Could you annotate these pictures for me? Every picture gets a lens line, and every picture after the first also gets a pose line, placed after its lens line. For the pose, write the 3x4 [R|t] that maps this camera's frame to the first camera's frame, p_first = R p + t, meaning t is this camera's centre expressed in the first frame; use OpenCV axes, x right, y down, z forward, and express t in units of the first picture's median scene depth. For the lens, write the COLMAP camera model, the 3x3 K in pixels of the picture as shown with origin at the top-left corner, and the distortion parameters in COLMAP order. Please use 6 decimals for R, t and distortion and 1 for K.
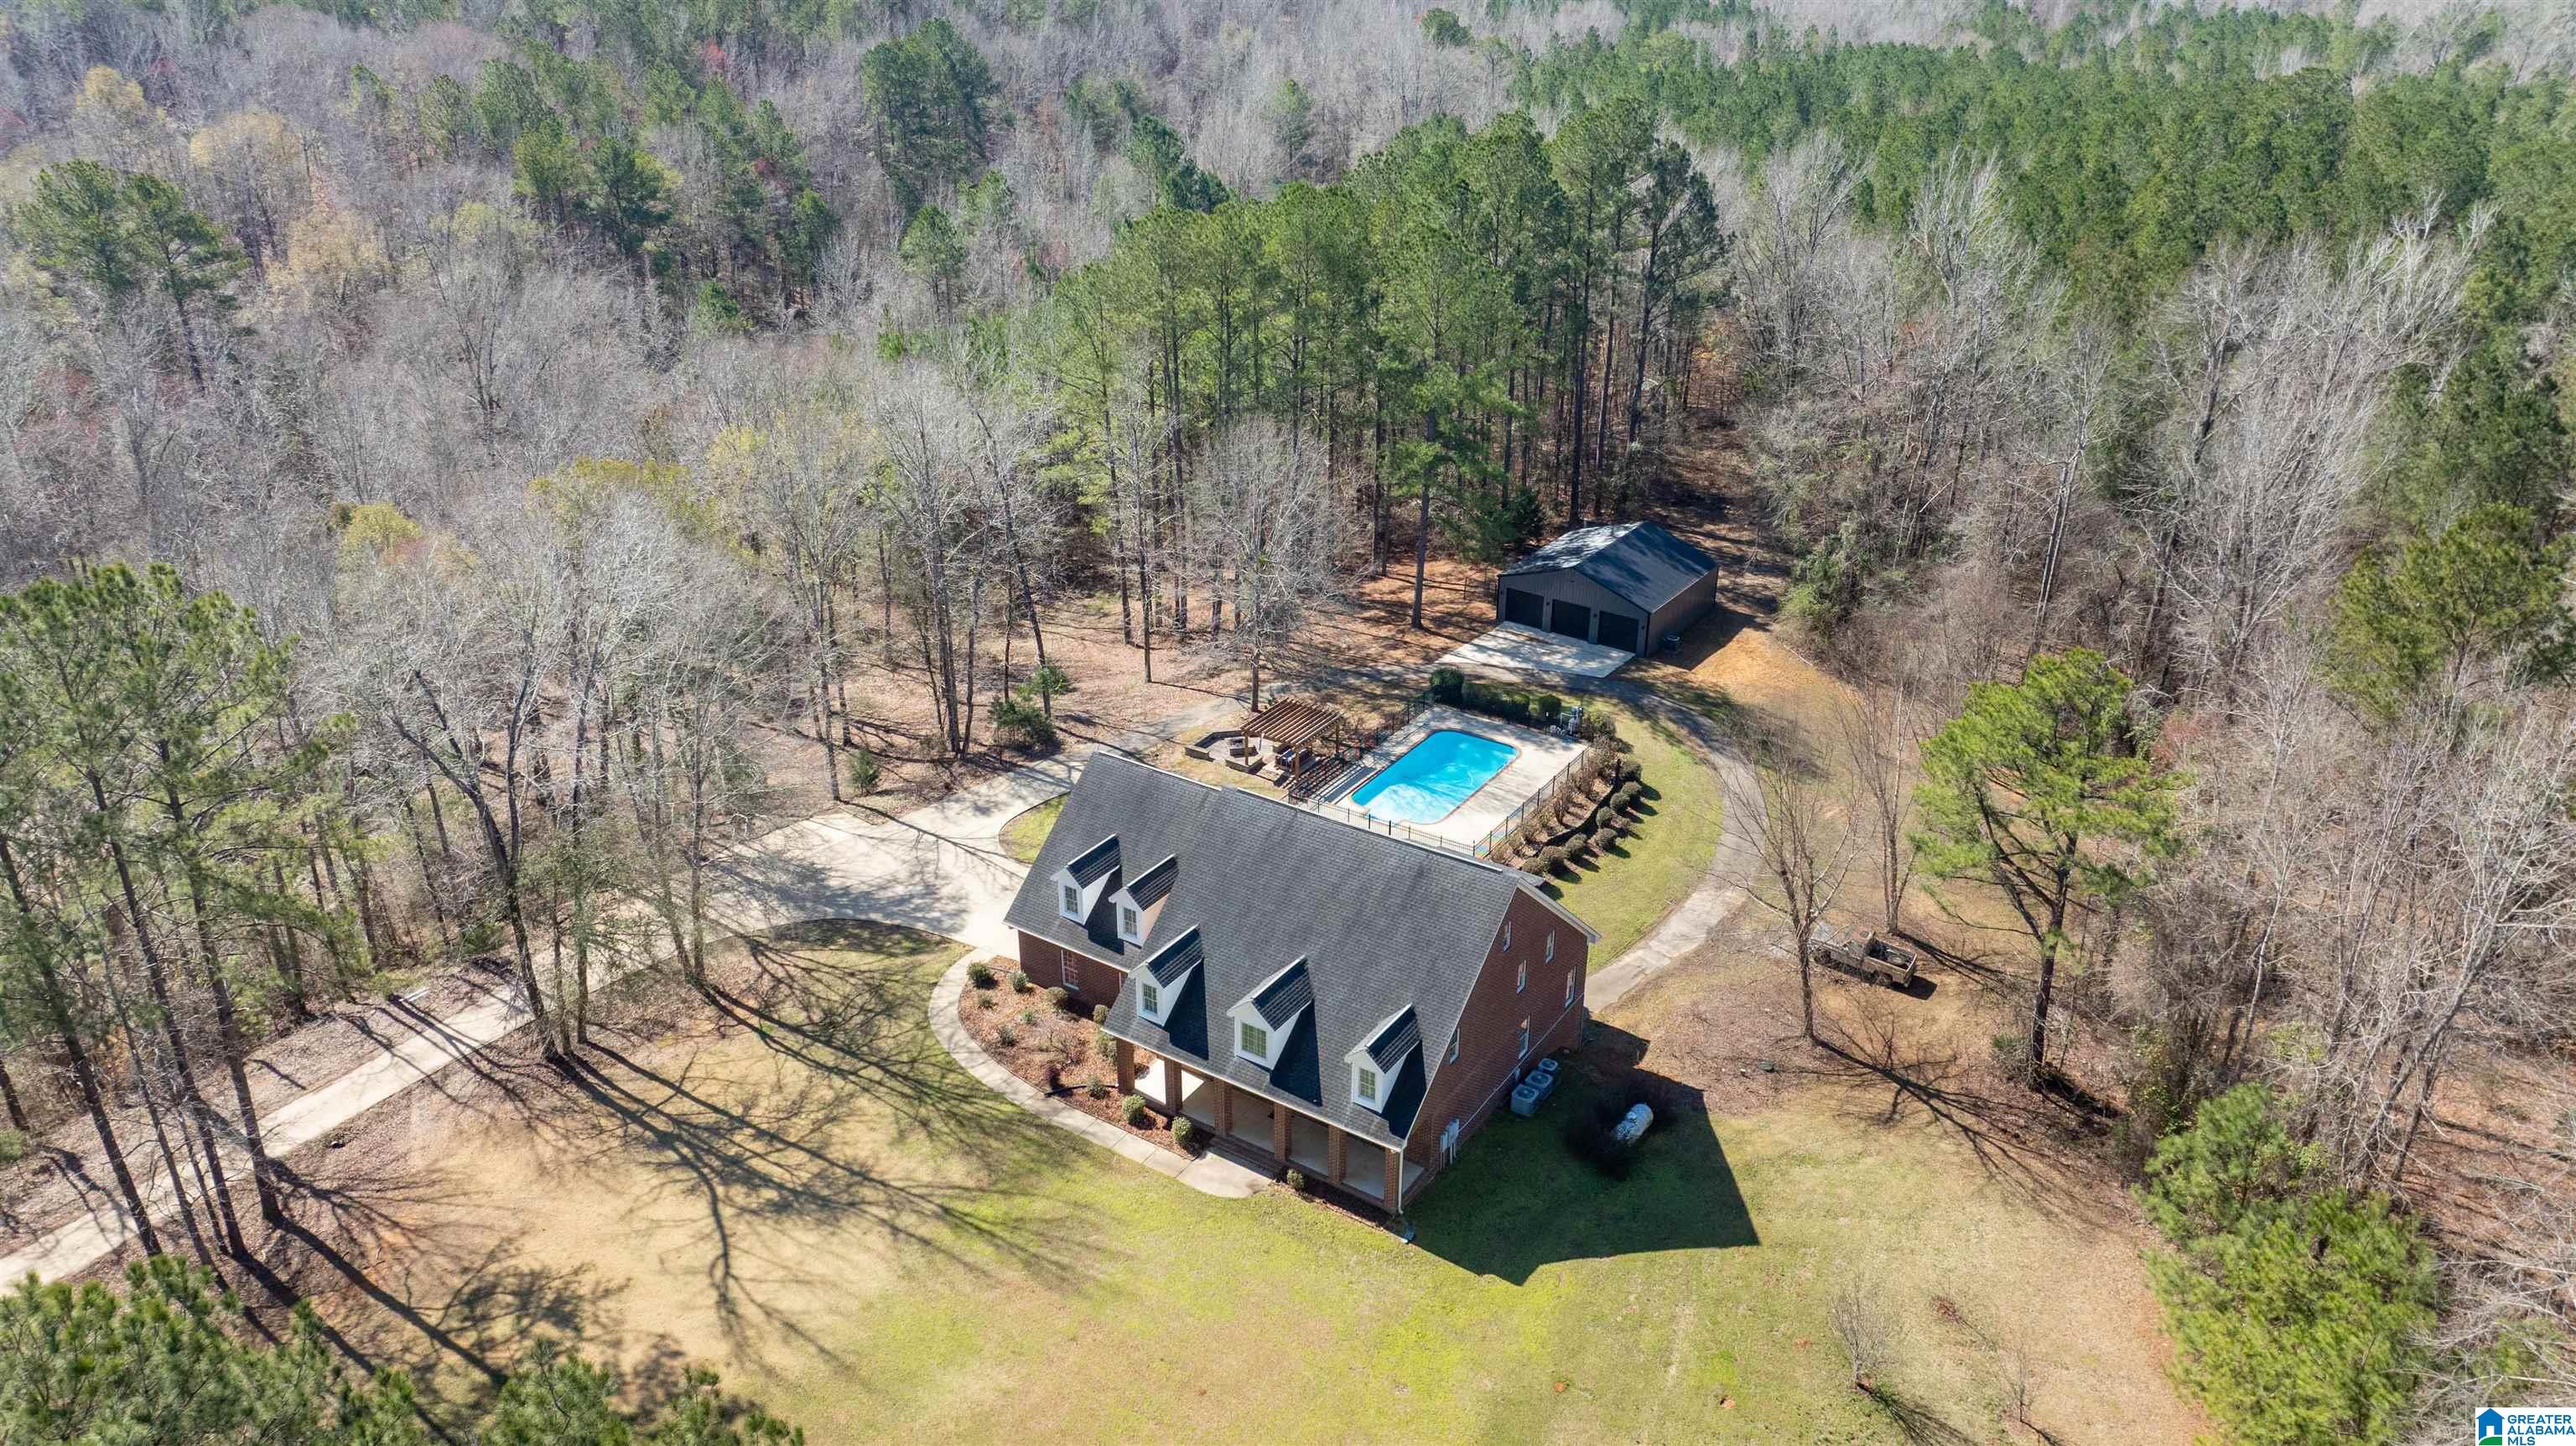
lens RADIAL K [[1806.9, 0, 1295.7], [0, 1806.9, 728.2], [0, 0, 1]] dist [-0.028966, -0.003634]
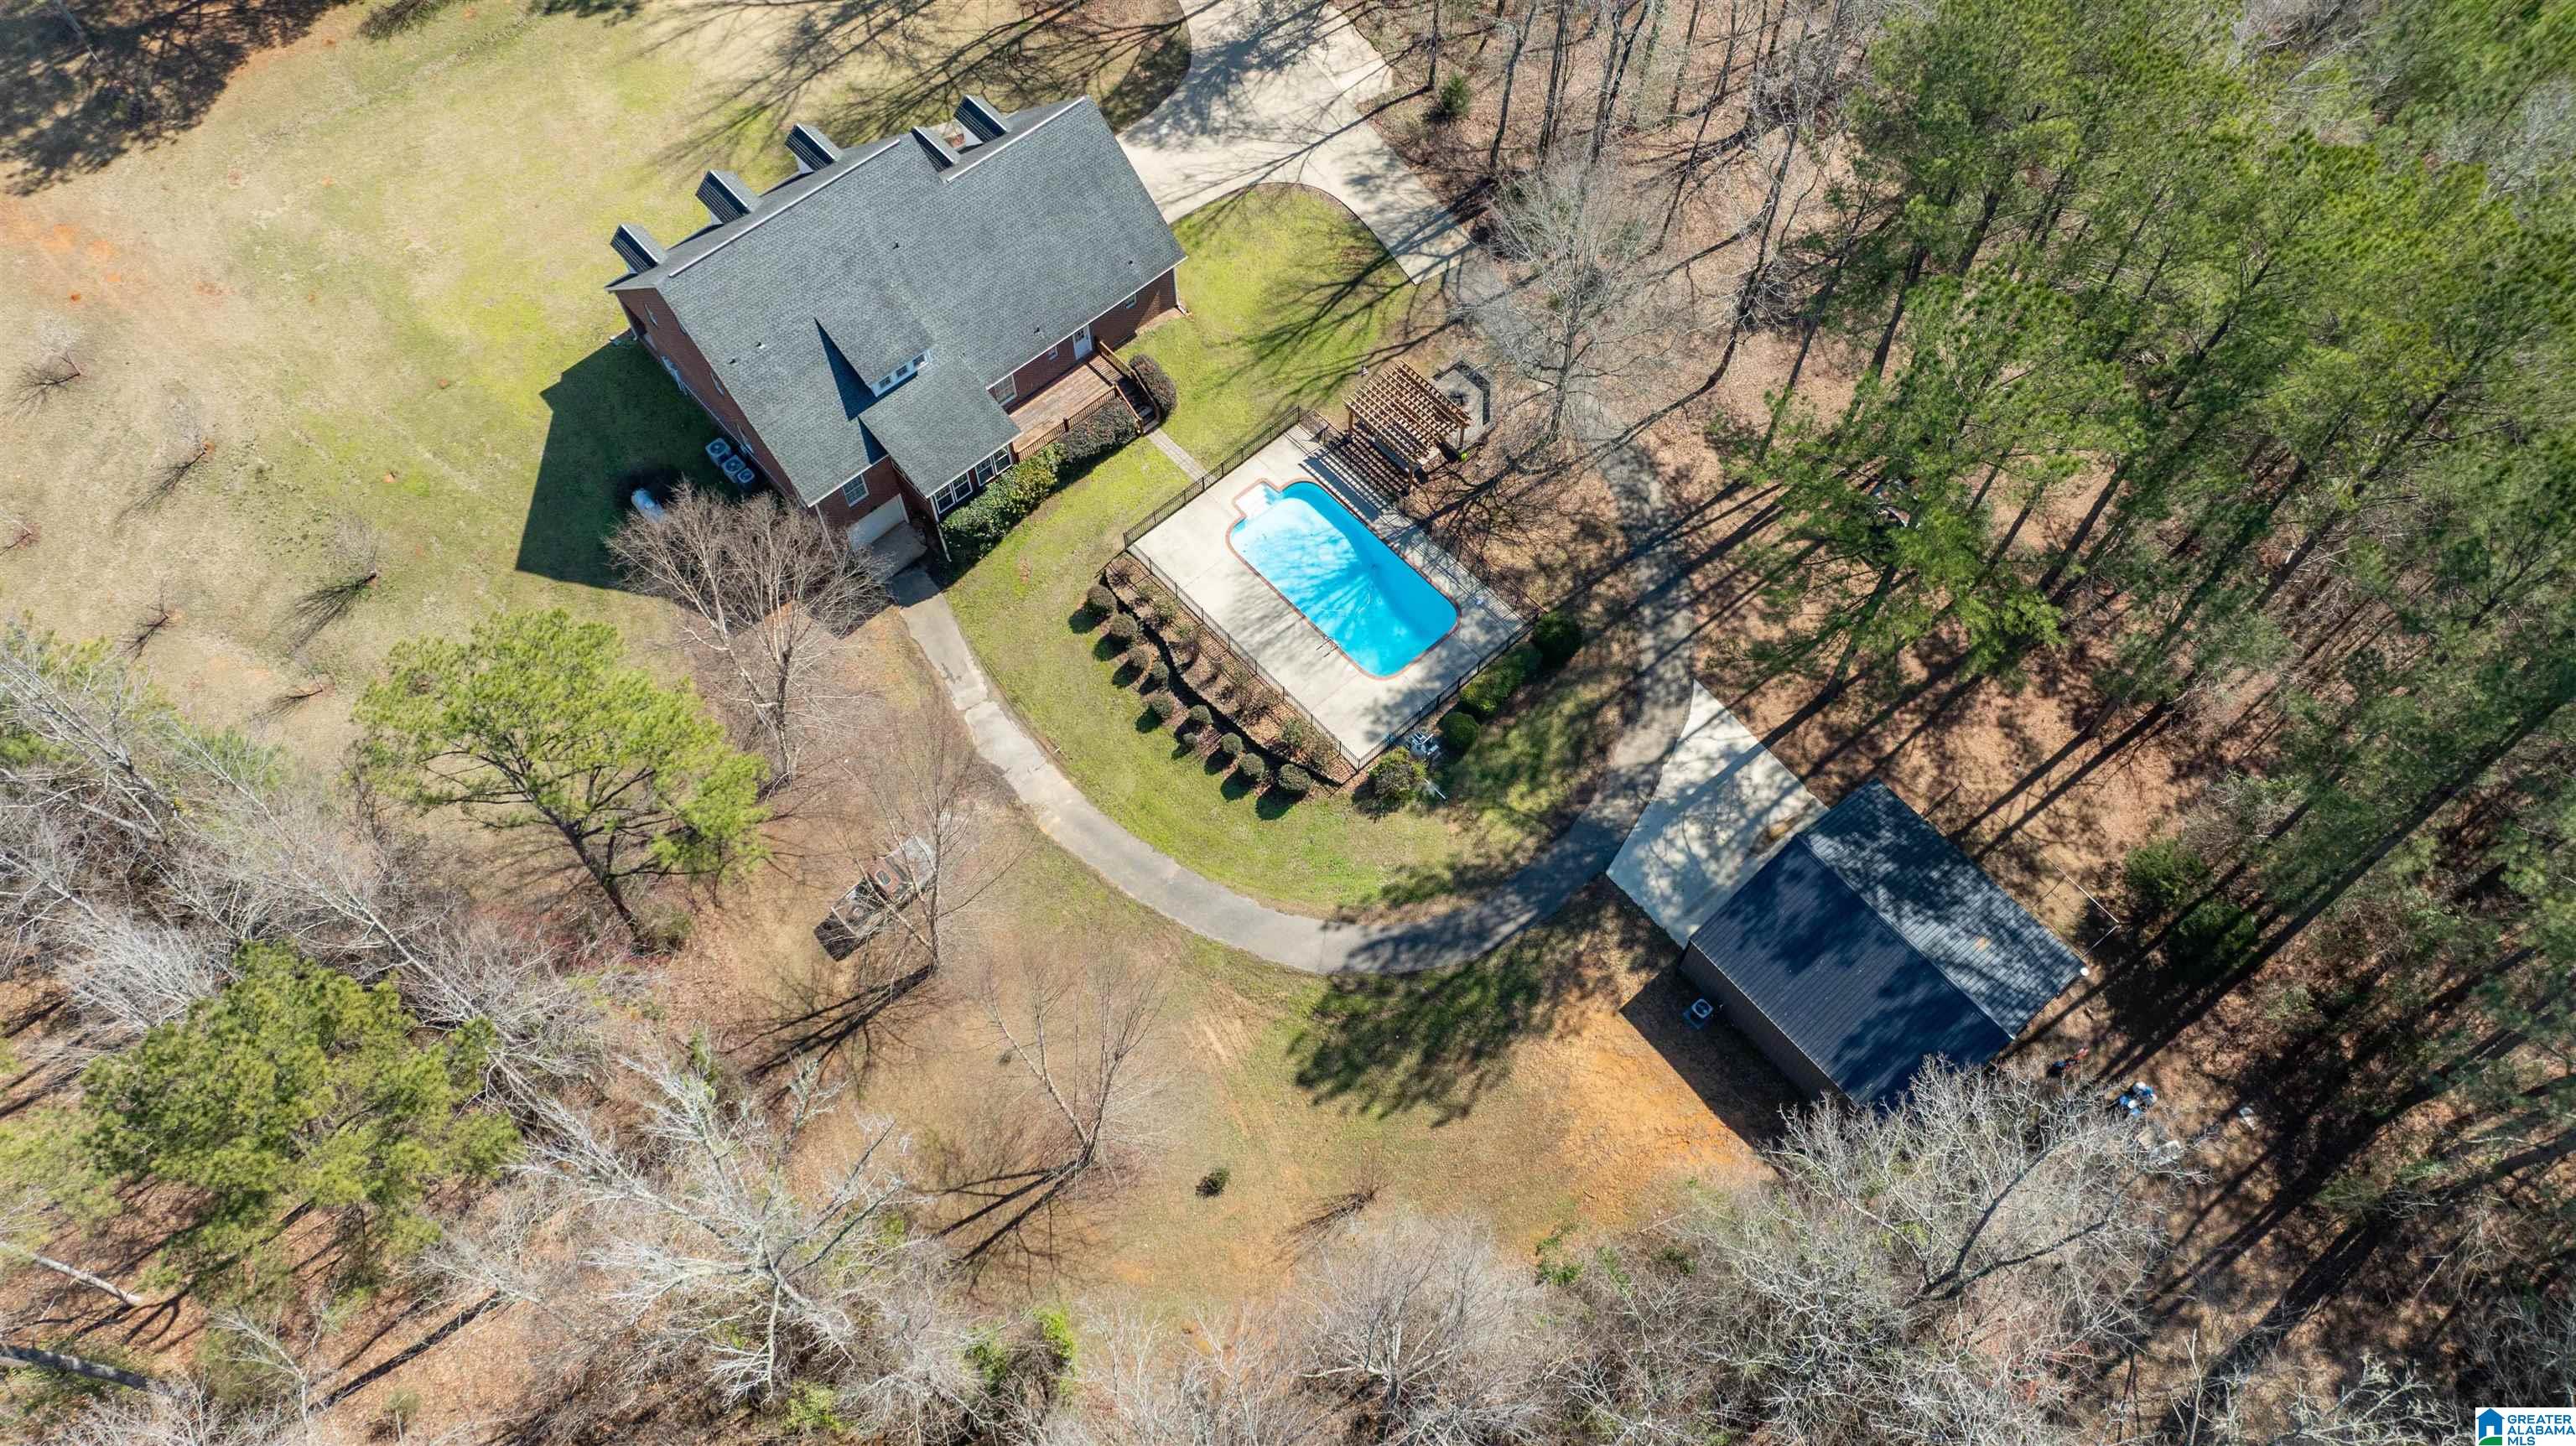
lens RADIAL K [[1806.9, 0, 1295.7], [0, 1806.9, 728.2], [0, 0, 1]] dist [-0.028966, -0.003634]
pose [[-0.258277, 0.843141, -0.471600, 0.490852], [-0.422606, 0.340371, 0.839971, -0.587839], [0.868733, 0.416247, 0.268406, 0.720125]]
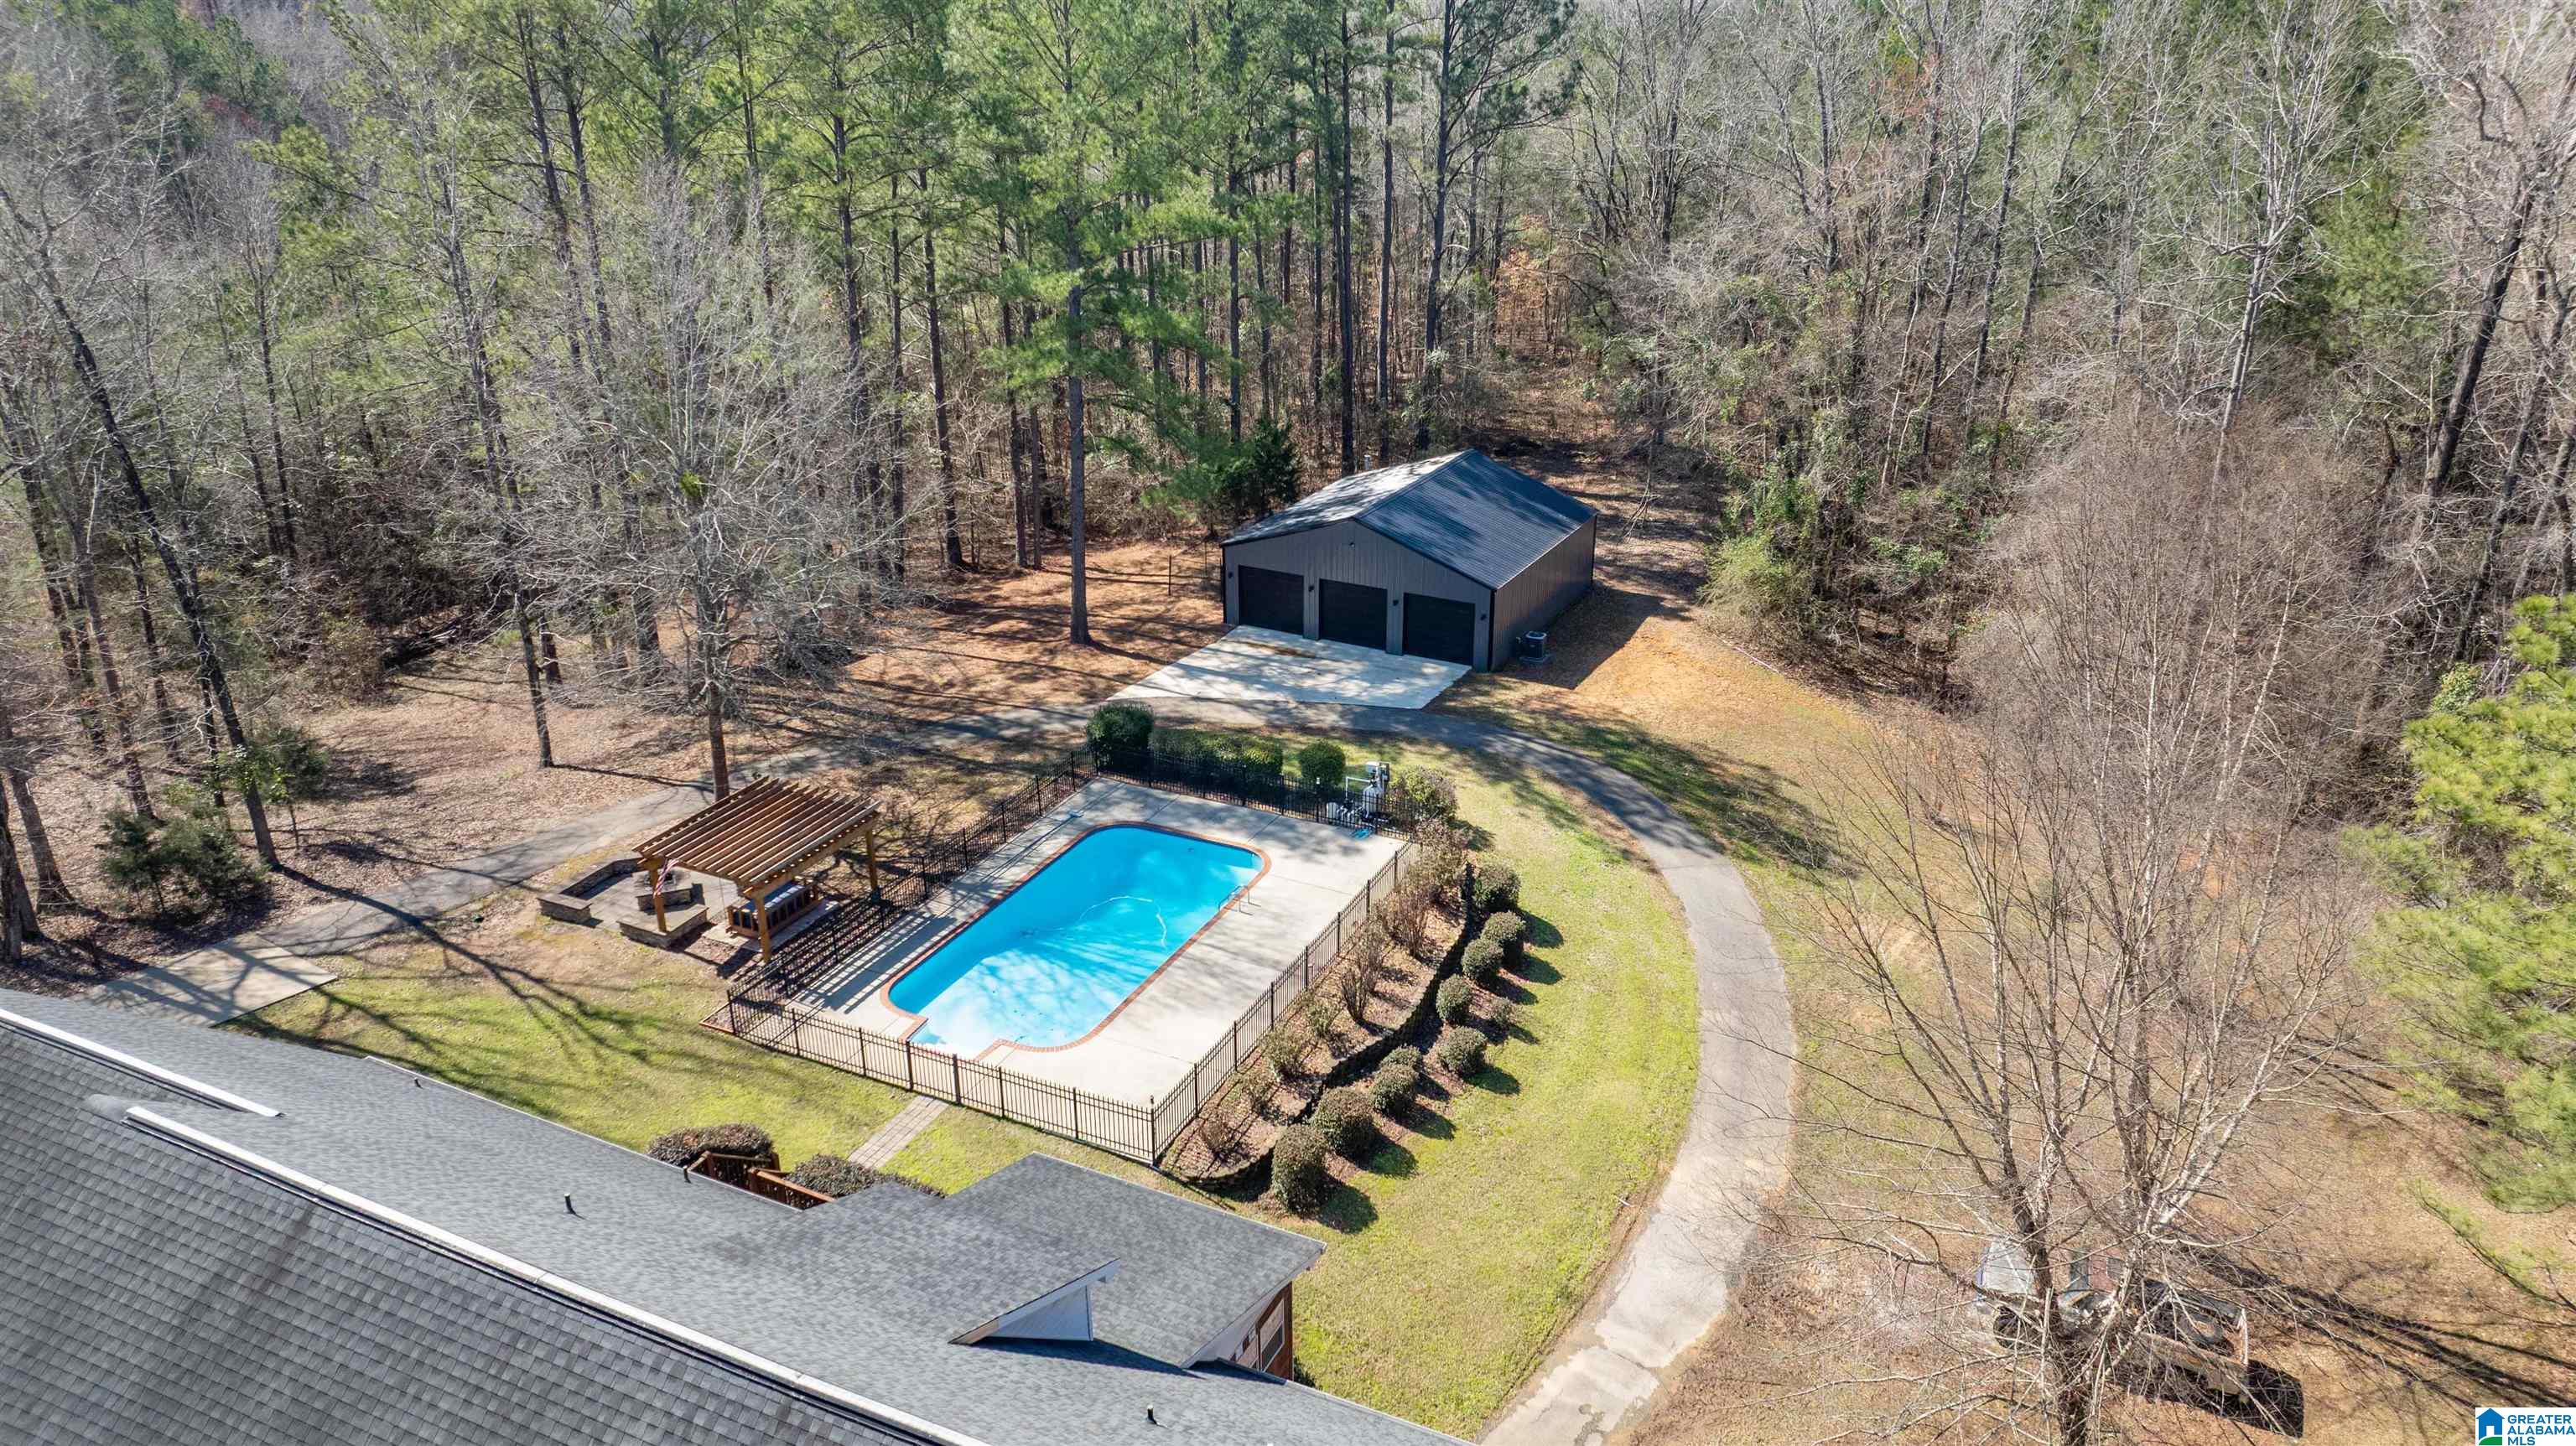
lens RADIAL K [[1806.9, 0, 1295.7], [0, 1806.9, 728.2], [0, 0, 1]] dist [-0.028966, -0.003634]
pose [[0.991237, -0.055358, 0.119935, 0.071982], [0.061361, 0.997011, -0.046954, 0.000521], [-0.116977, 0.053902, 0.991671, 0.489618]]
